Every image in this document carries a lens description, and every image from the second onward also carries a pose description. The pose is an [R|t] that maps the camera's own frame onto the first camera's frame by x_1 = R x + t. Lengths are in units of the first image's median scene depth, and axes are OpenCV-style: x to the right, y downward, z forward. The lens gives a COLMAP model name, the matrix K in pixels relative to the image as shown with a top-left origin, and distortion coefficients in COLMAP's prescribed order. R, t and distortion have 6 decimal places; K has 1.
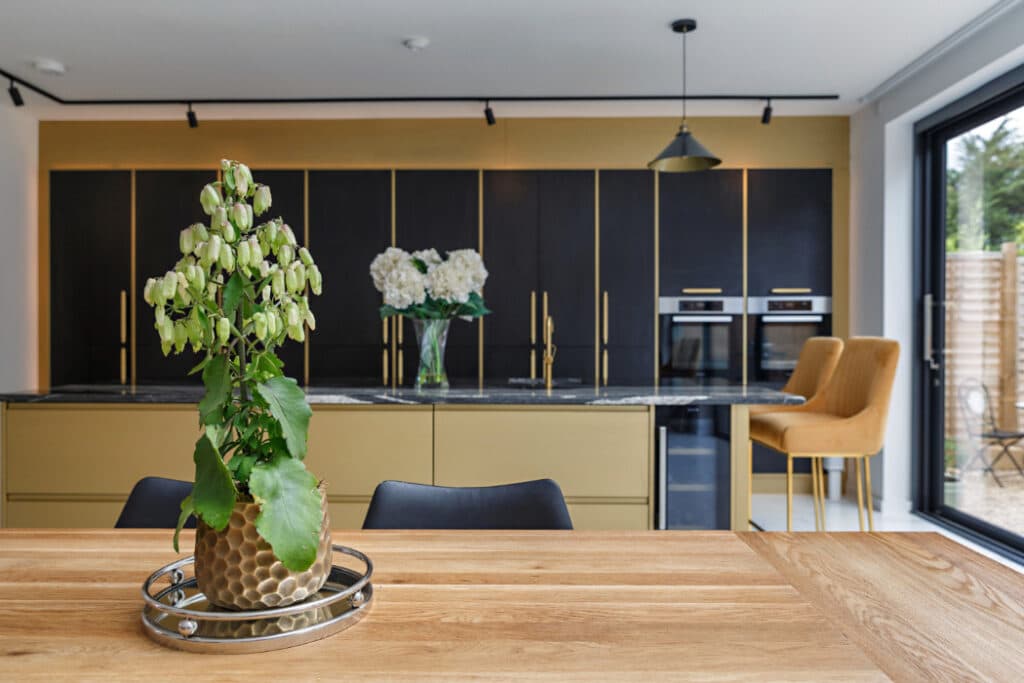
lens RADIAL K [[742.6, 0, 515.7], [0, 742.6, 336.8], [0, 0, 1]] dist [0.005953, 0.005293]
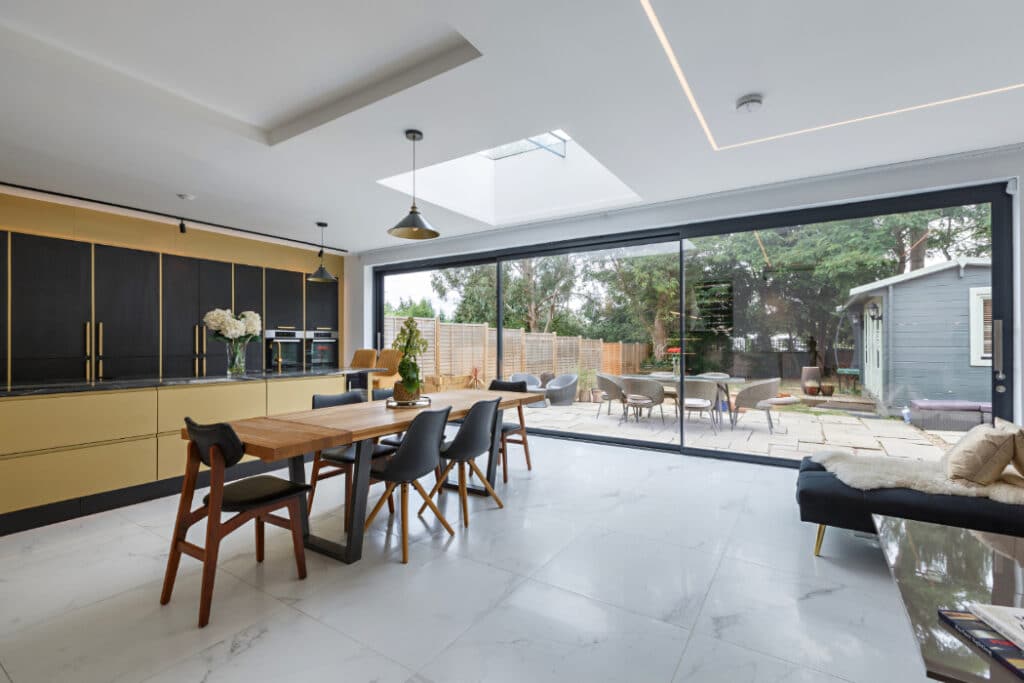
lens RADIAL K [[455.8, 0, 515.4], [0, 455.8, 342.3], [0, 0, 1]] dist [-0.008253, 0.000659]
pose [[0.529156, -0.000940, 0.848524, -0.677723], [0.009313, 0.999946, -0.004700, -0.009899], [-0.848473, 0.010389, 0.529136, -0.324416]]
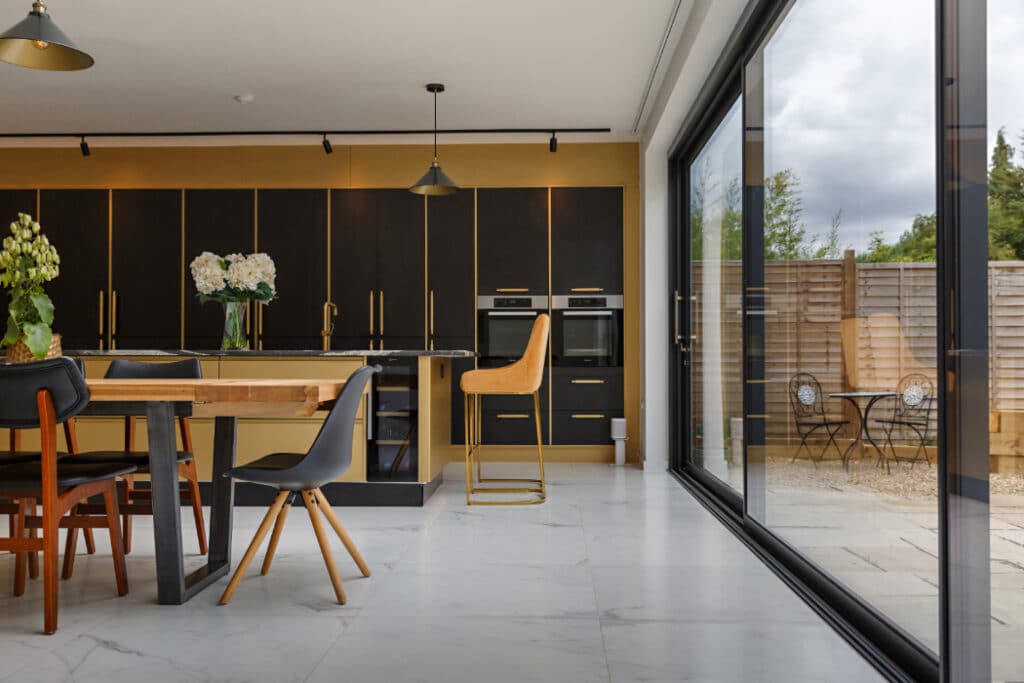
lens RADIAL K [[894.6, 0, 514.1], [0, 894.6, 346.4], [0, 0, 1]] dist [0.015826, 0.017481]
pose [[0.999784, -0.000635, -0.020771, 0.378298], [0.000138, 0.999714, -0.023894, 0.083484], [0.020780, 0.023886, 0.999499, -0.571177]]
